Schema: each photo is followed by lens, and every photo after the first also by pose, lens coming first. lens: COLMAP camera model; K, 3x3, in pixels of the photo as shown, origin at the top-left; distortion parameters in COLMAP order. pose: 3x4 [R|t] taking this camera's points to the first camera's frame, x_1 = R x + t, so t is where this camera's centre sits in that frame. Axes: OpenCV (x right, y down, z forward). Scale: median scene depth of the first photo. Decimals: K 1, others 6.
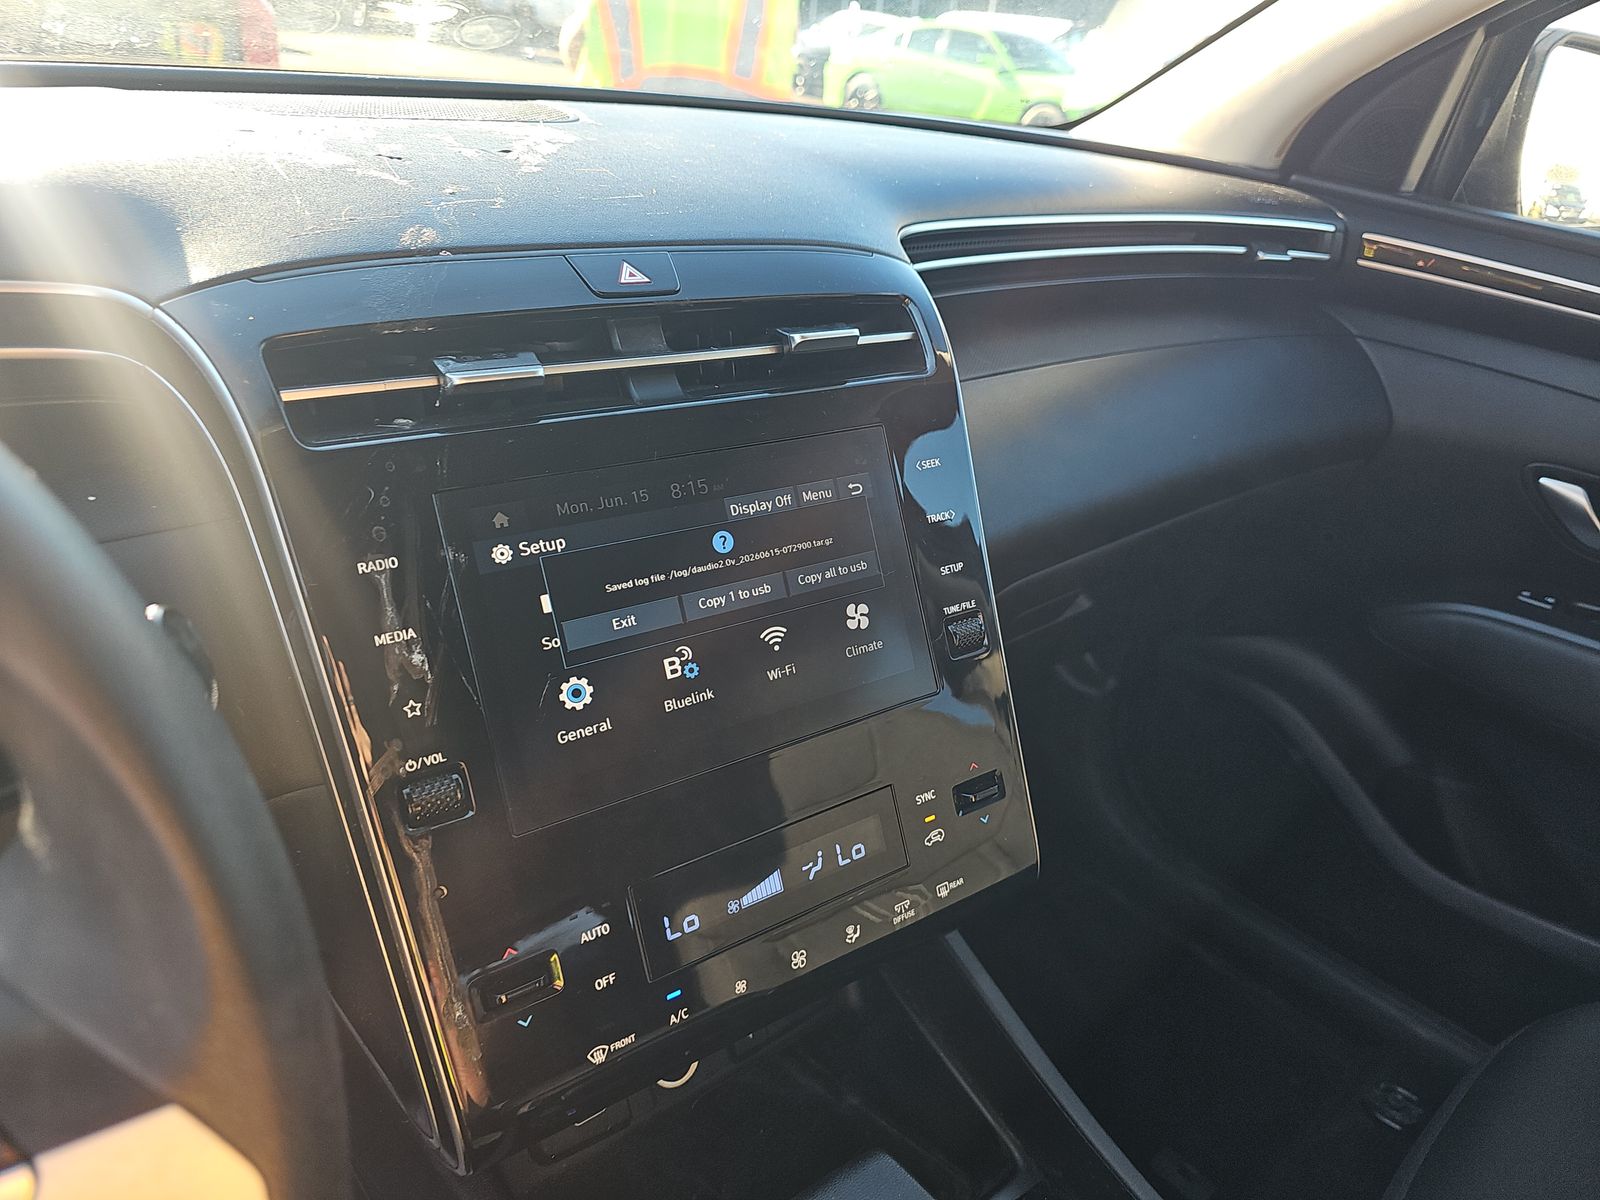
lens RADIAL K [[1116.5, 0, 818.1], [0, 1116.5, 598.6], [0, 0, 1]] dist [0.013427, -0.013787]
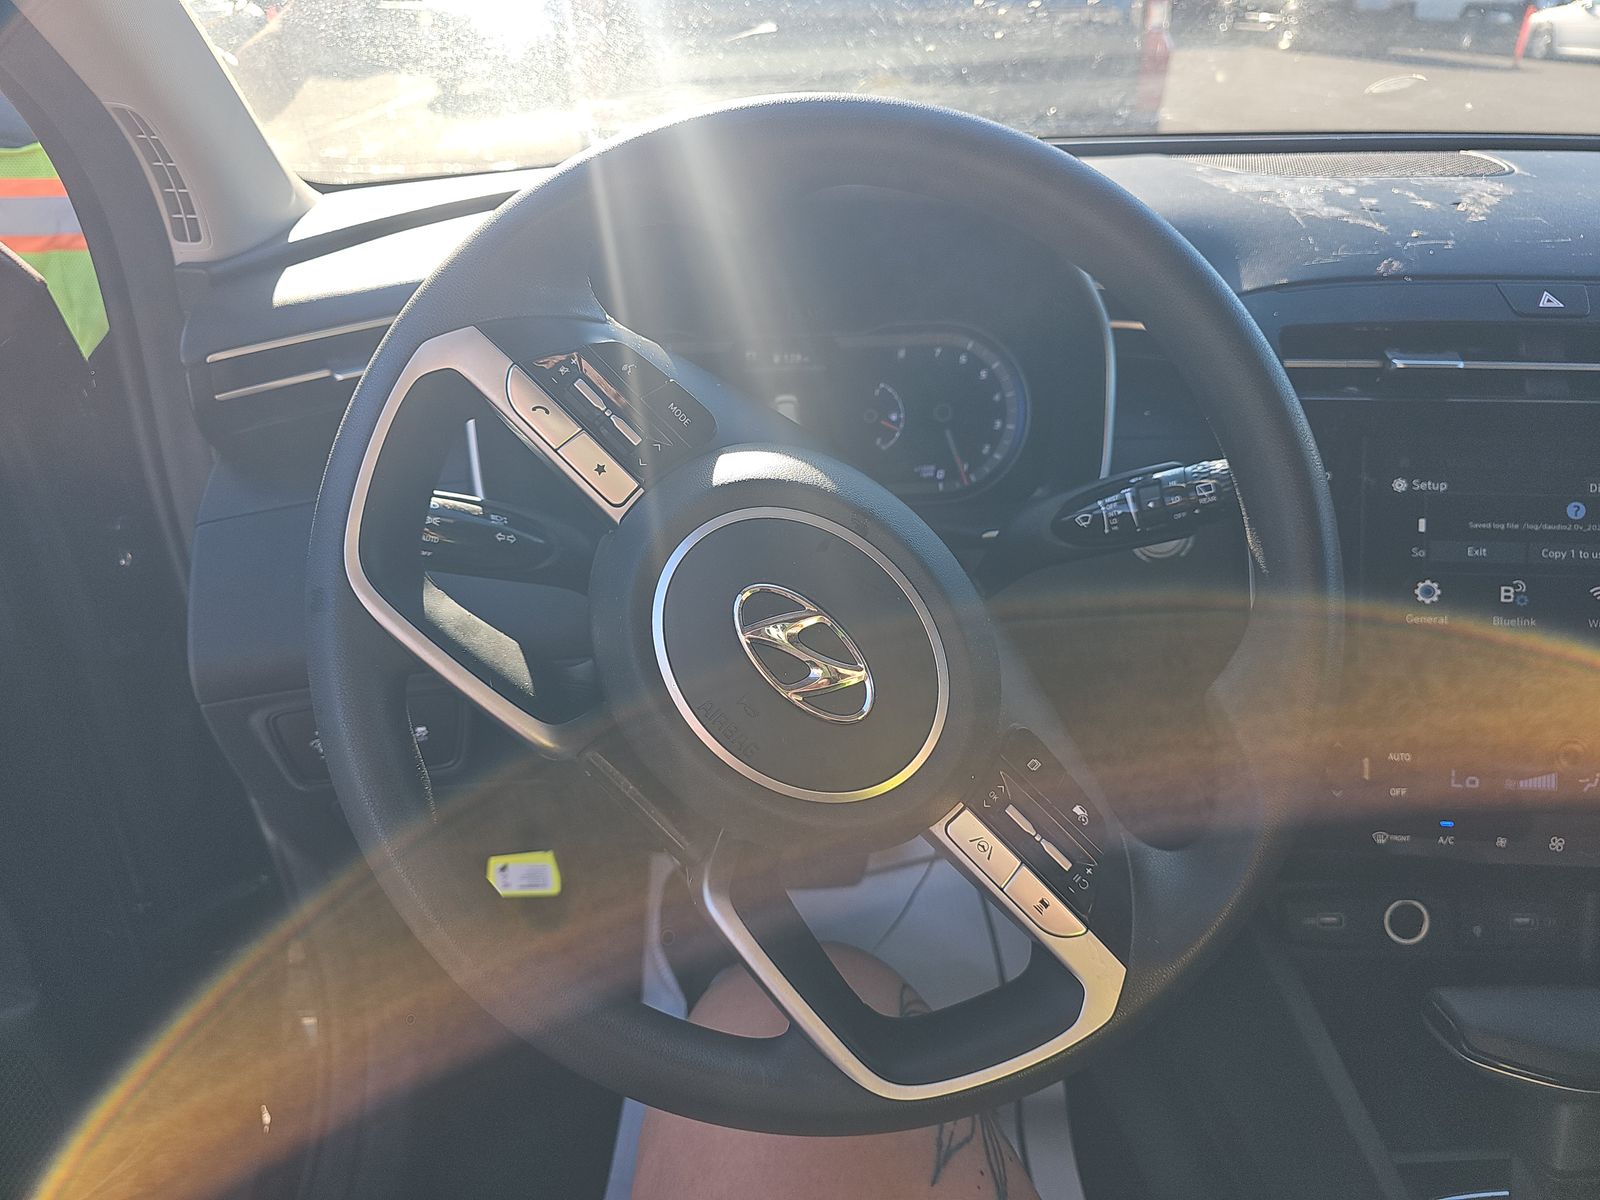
lens RADIAL K [[1116.5, 0, 783.5], [0, 1116.5, 600.4], [0, 0, 1]] dist [0.013427, -0.013787]
pose [[0.774578, 0.220062, -0.592960, -0.004654], [-0.222586, 0.972388, 0.070114, 0.168440], [0.592017, 0.077676, 0.802174, -0.588818]]
